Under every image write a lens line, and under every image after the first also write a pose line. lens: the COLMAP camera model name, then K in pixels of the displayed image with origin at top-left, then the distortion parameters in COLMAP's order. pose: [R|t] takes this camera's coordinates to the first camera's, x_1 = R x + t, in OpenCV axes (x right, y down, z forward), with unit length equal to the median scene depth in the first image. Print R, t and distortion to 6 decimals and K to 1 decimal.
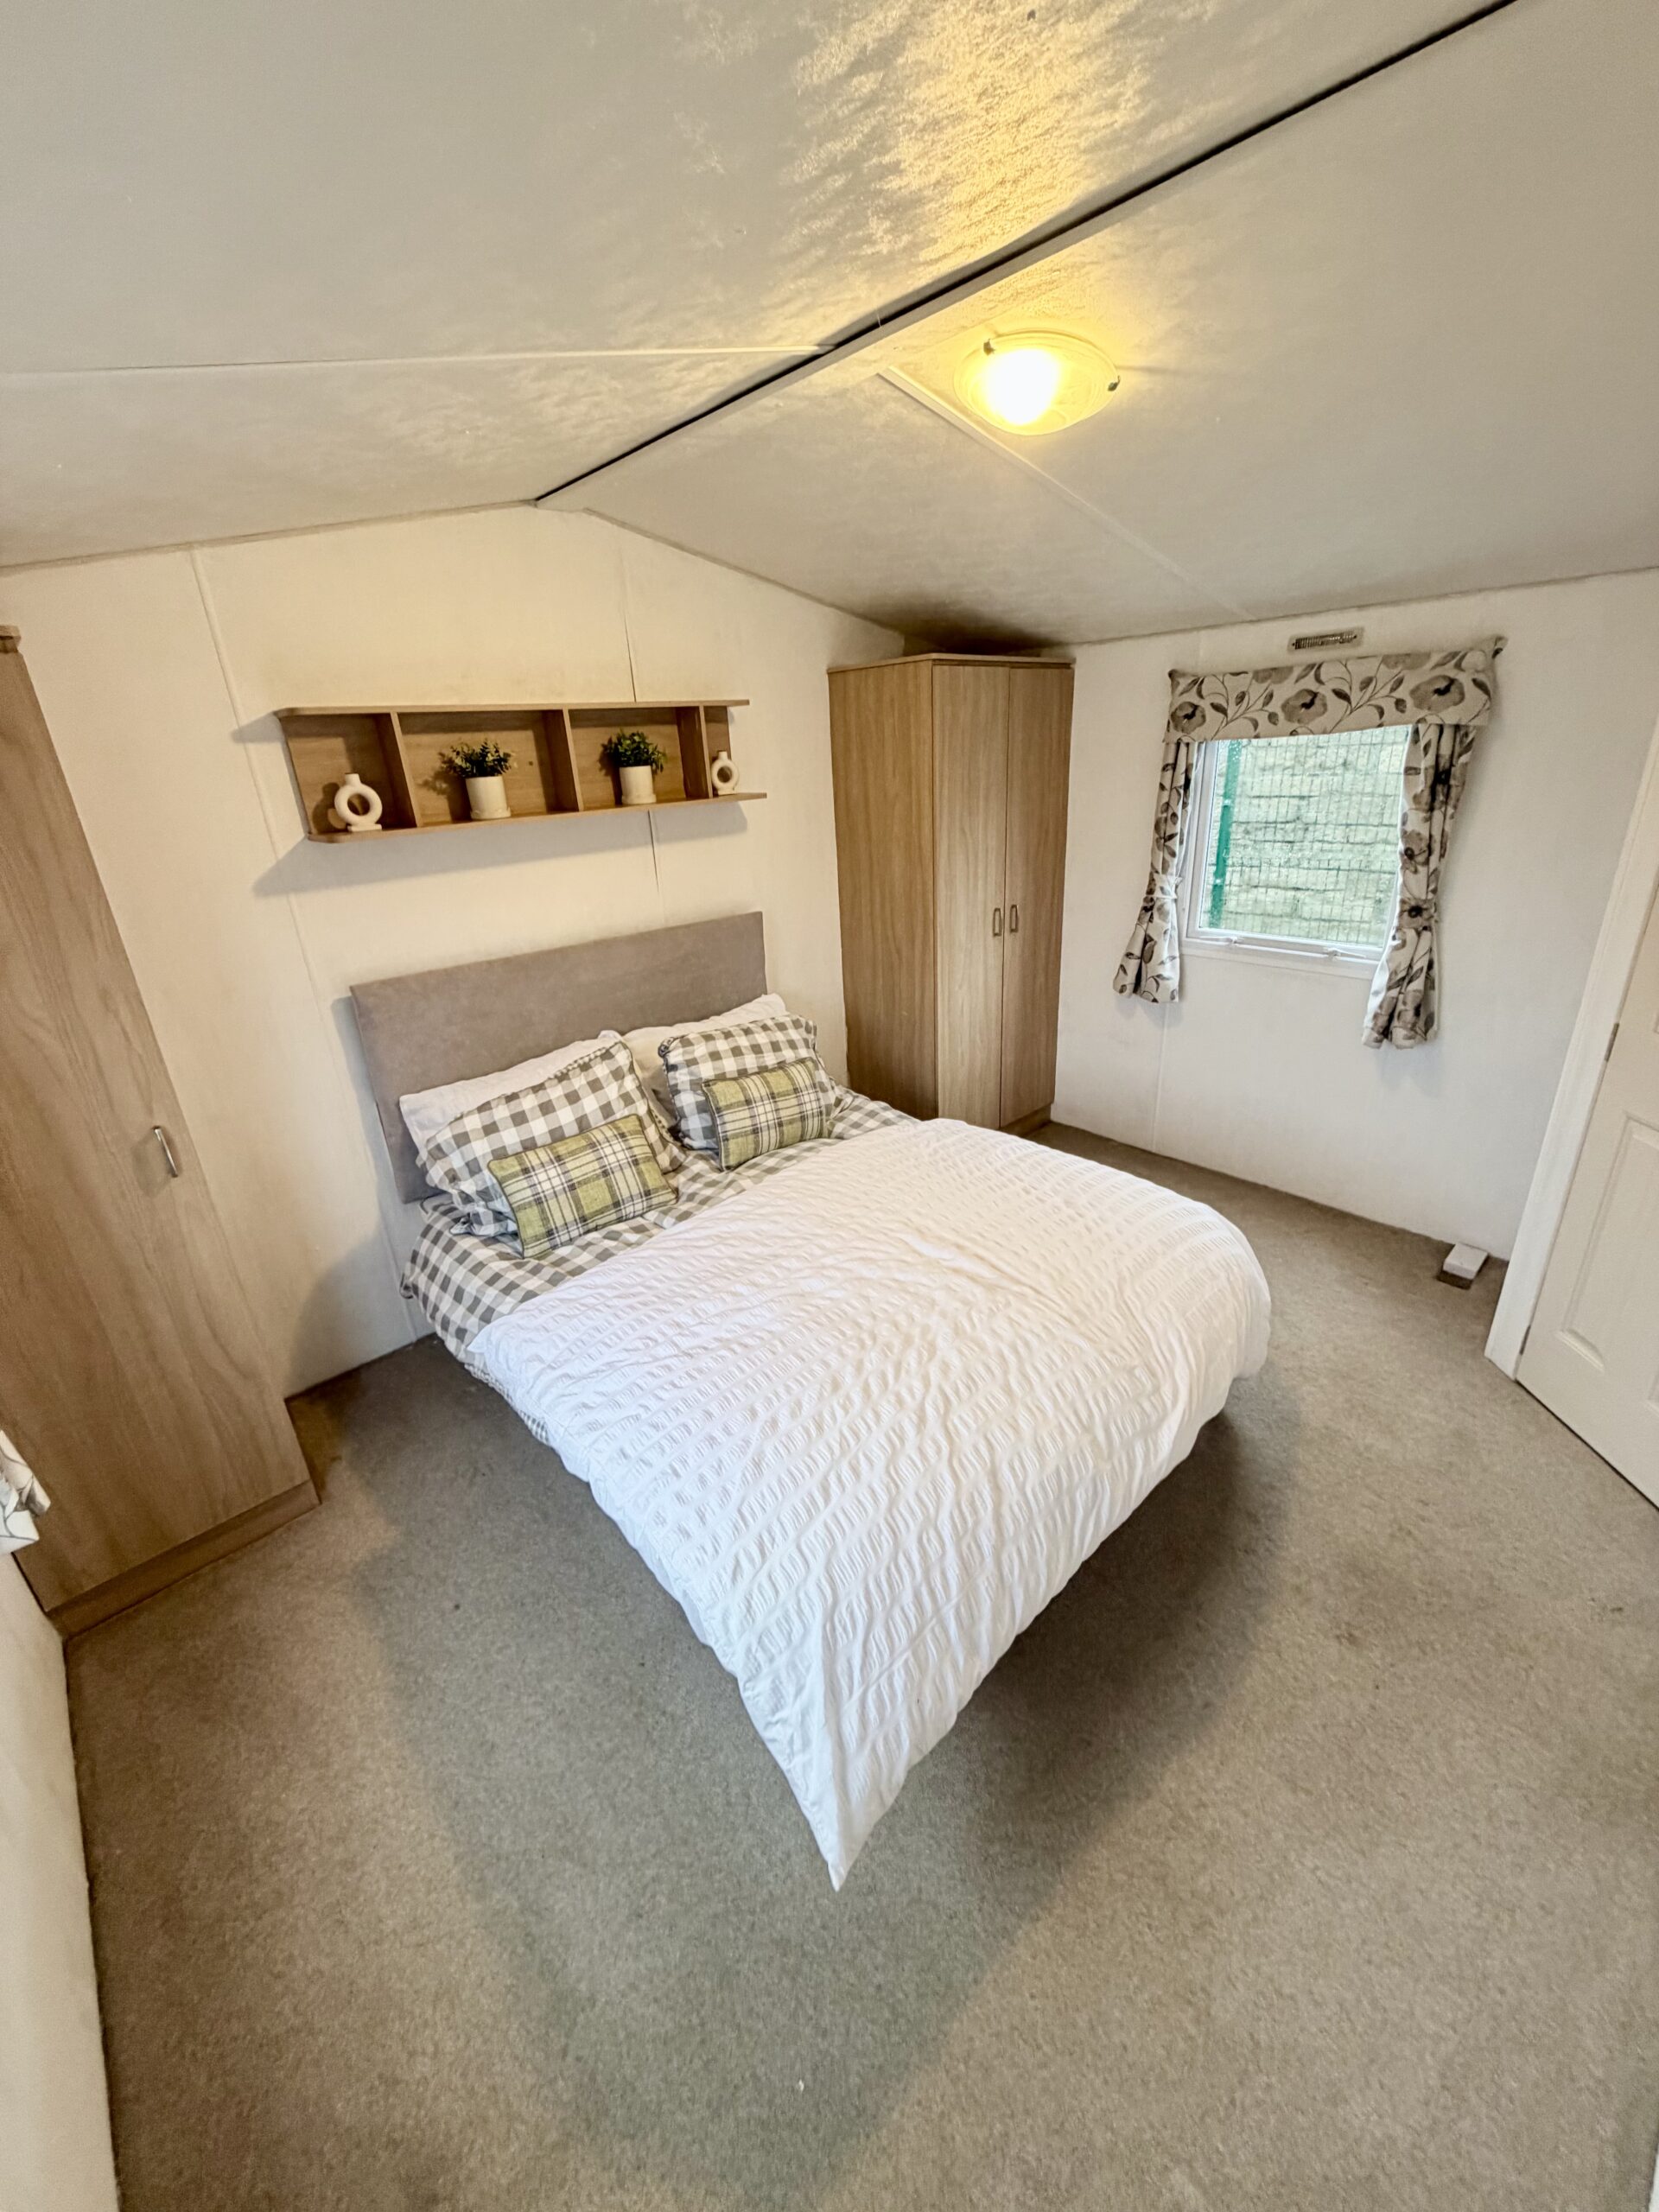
lens RADIAL K [[880.3, 0, 837.5], [0, 880.3, 1103.4], [0, 0, 1]] dist [0.000521, -0.000046]
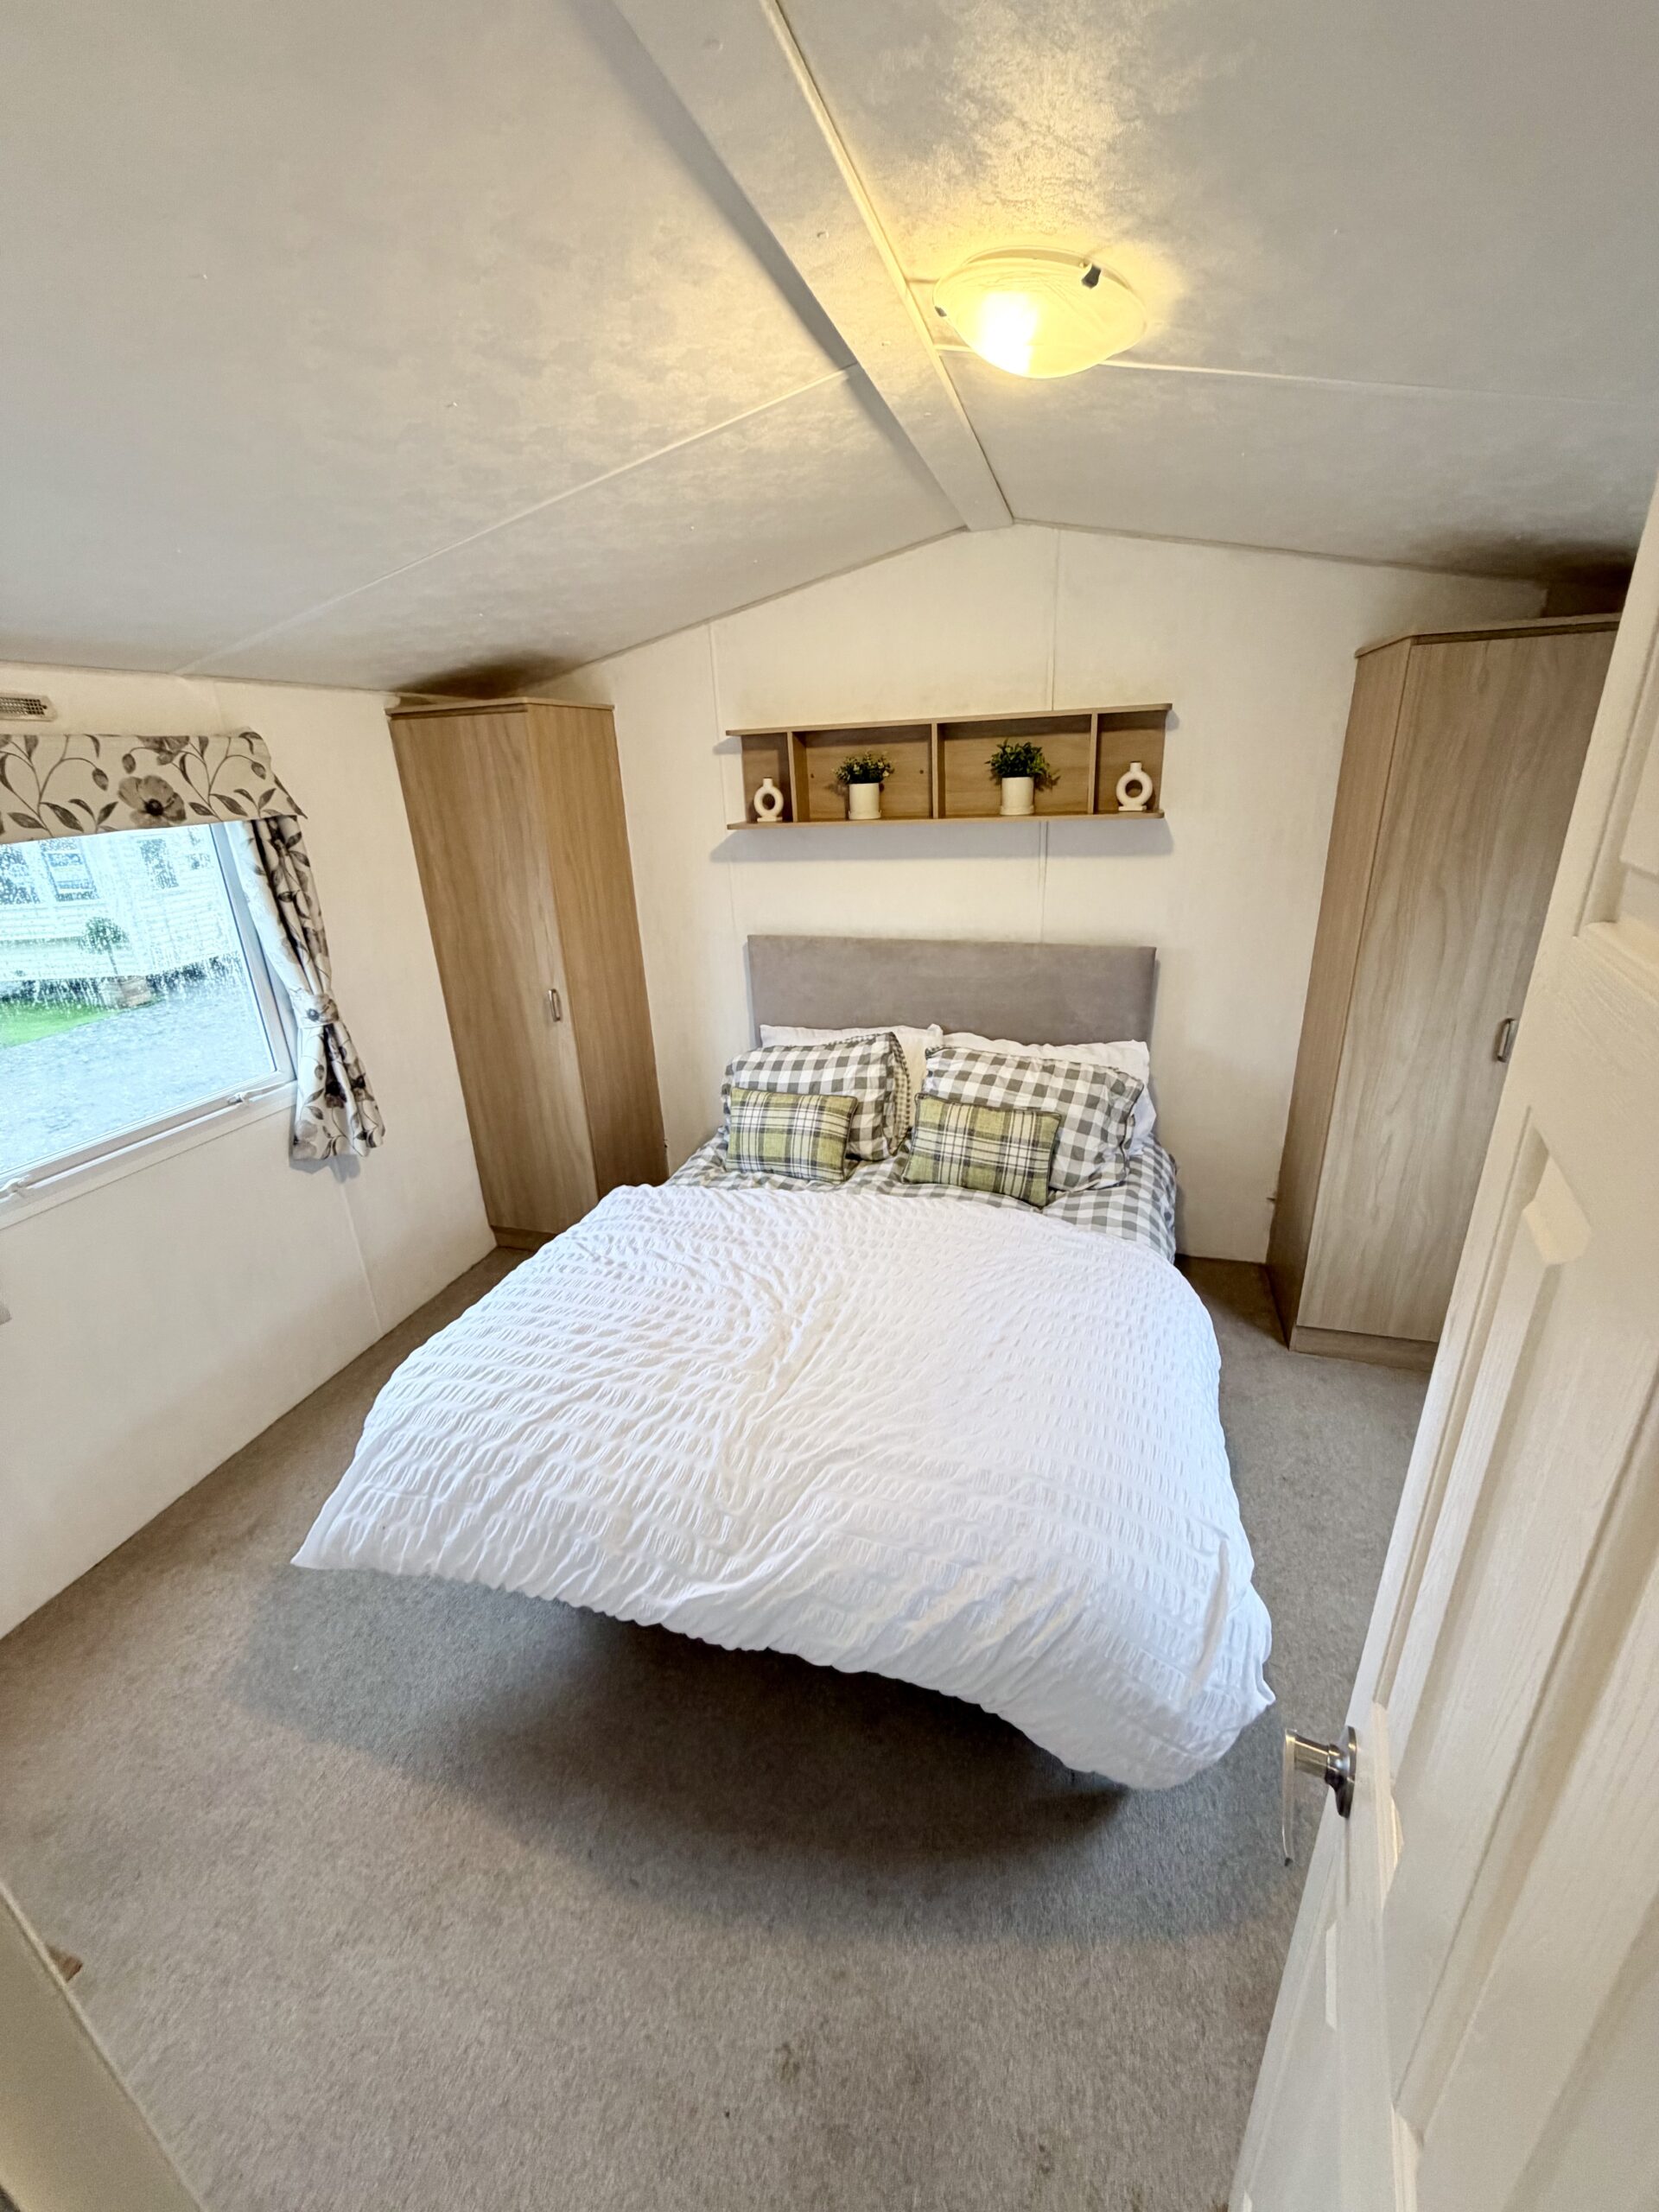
lens RADIAL K [[880.3, 0, 827.7], [0, 880.3, 1105.4], [0, 0, 1]] dist [0.000521, -0.000046]
pose [[0.500815, 0.339938, -0.796006, 0.623233], [-0.315203, 0.928129, 0.198049, -0.183677], [0.806121, 0.151717, 0.571971, 0.344692]]
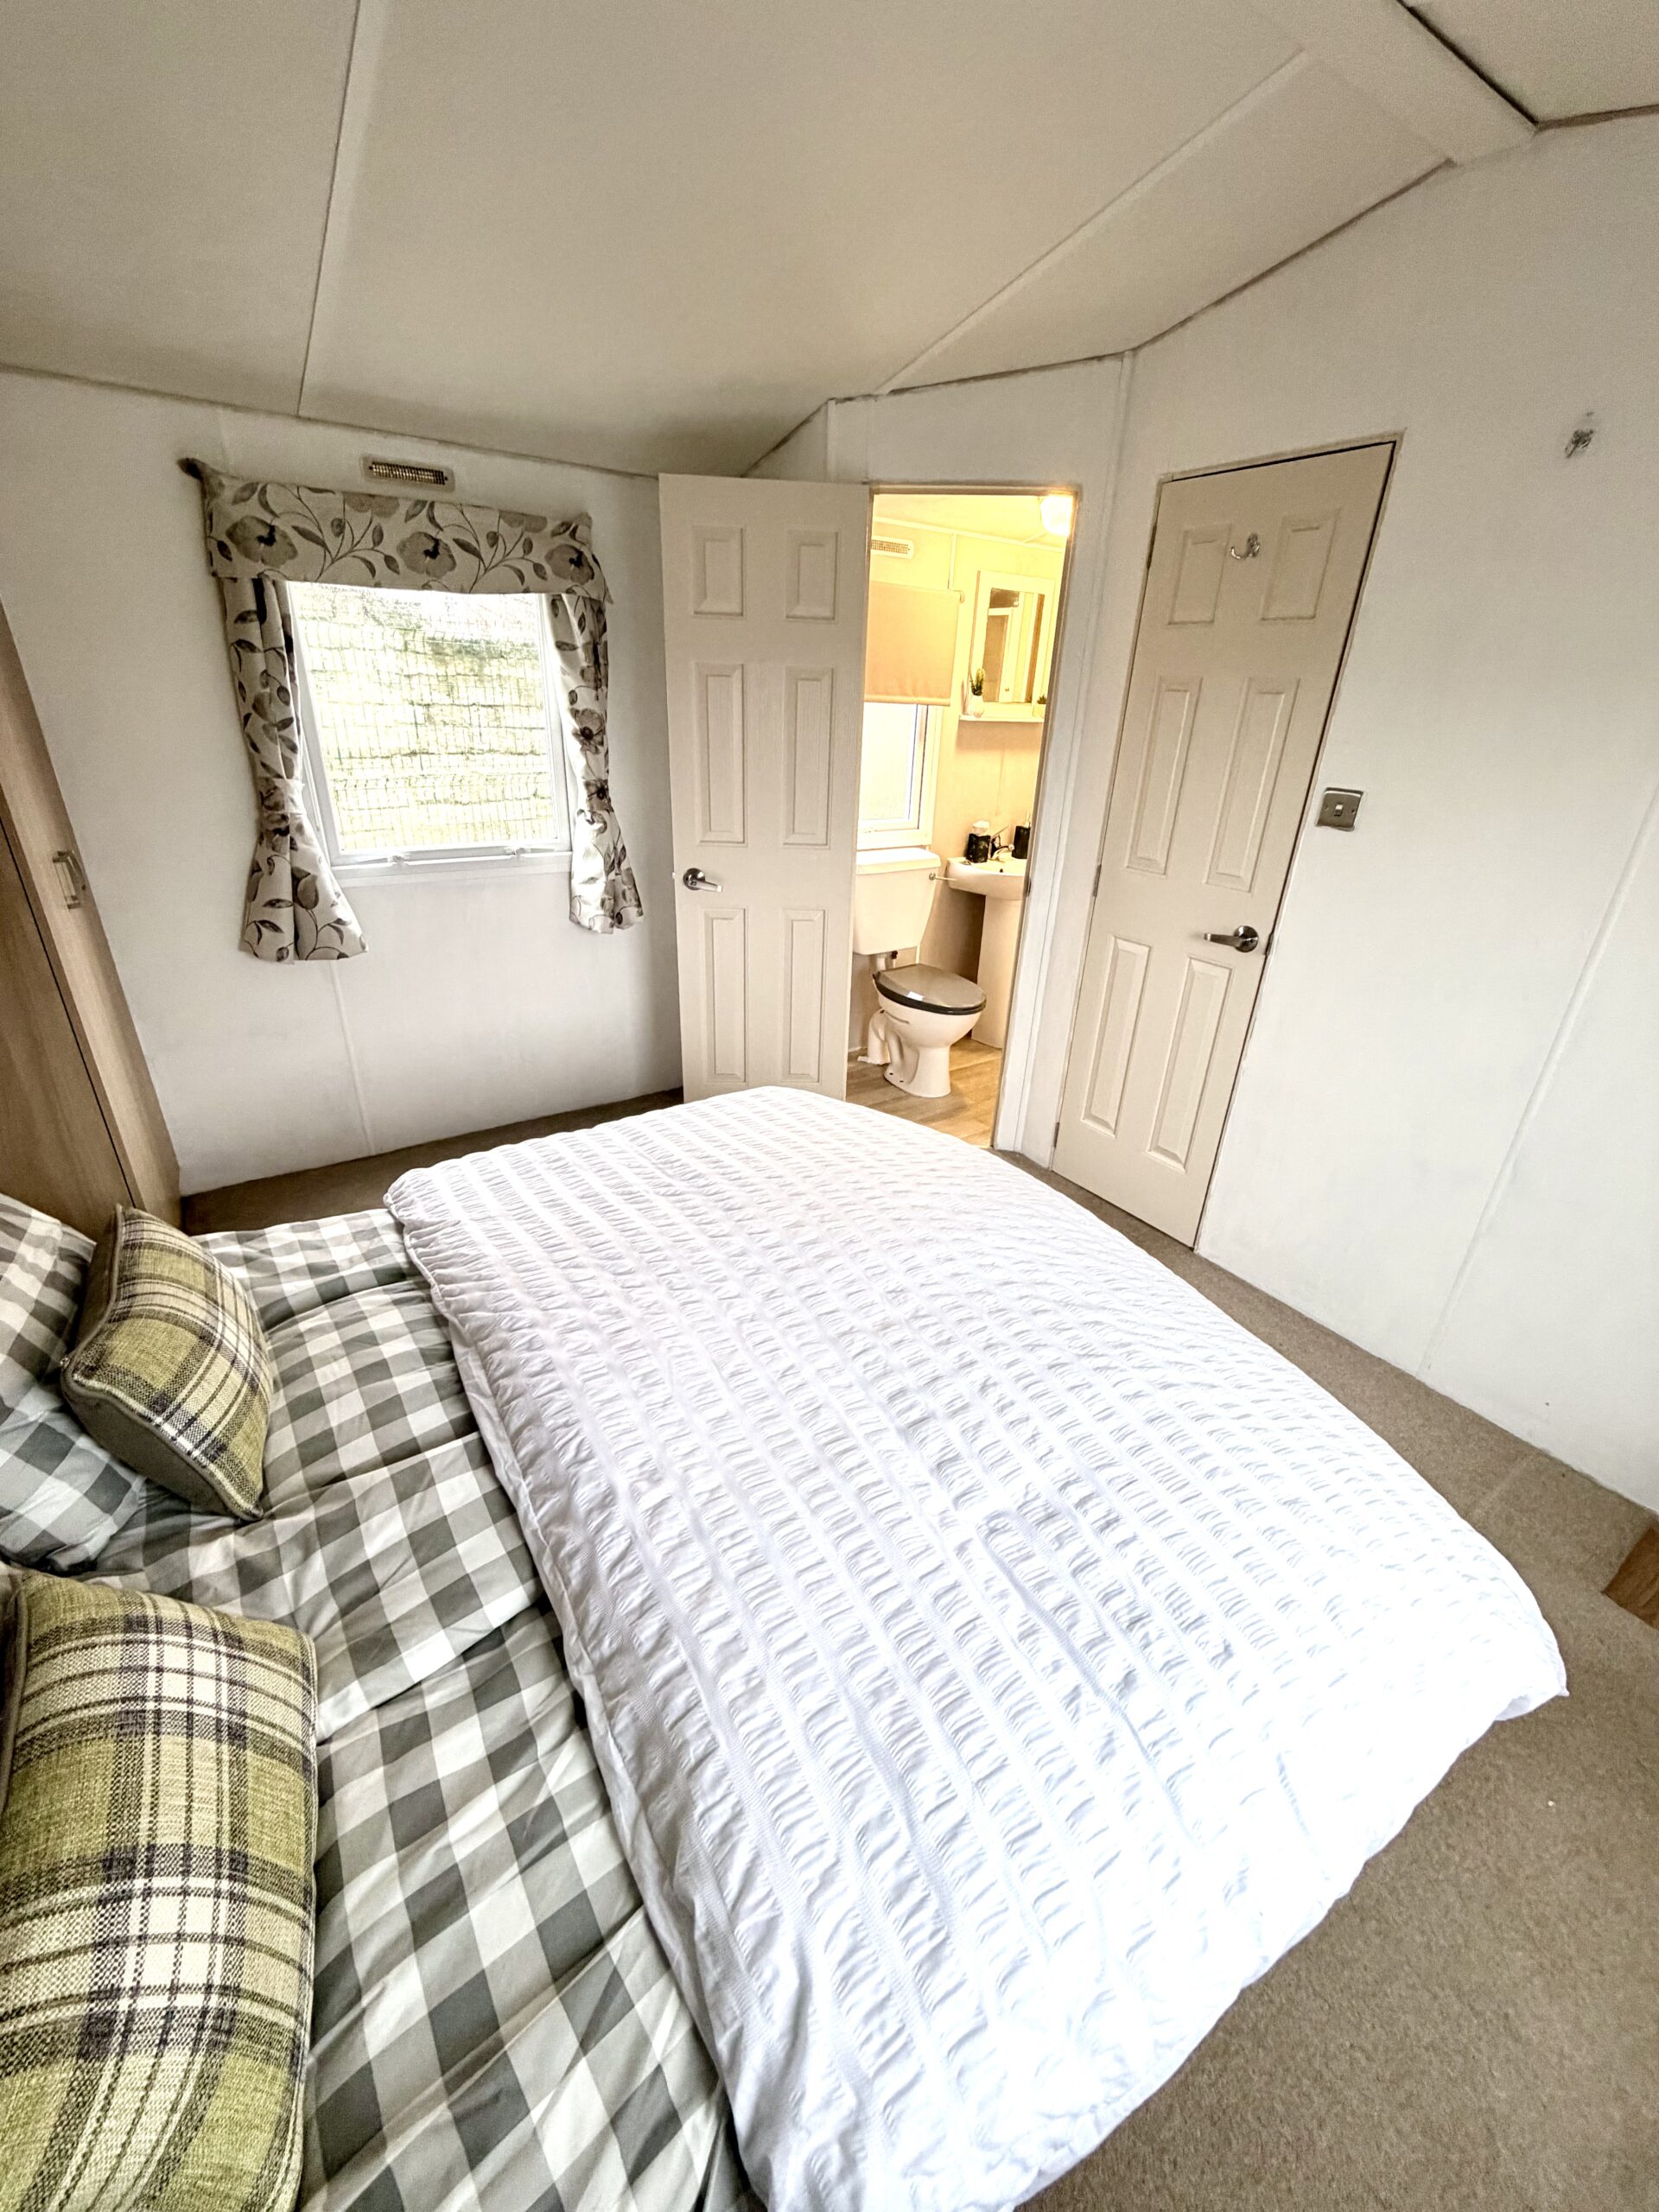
lens RADIAL K [[880.3, 0, 827.7], [0, 880.3, 1103.2], [0, 0, 1]] dist [0.000521, -0.000046]
pose [[0.135718, -0.365600, 0.920824, -0.401015], [0.336617, 0.891150, 0.304205, -0.125168], [-0.931810, 0.268679, 0.244013, 0.632494]]
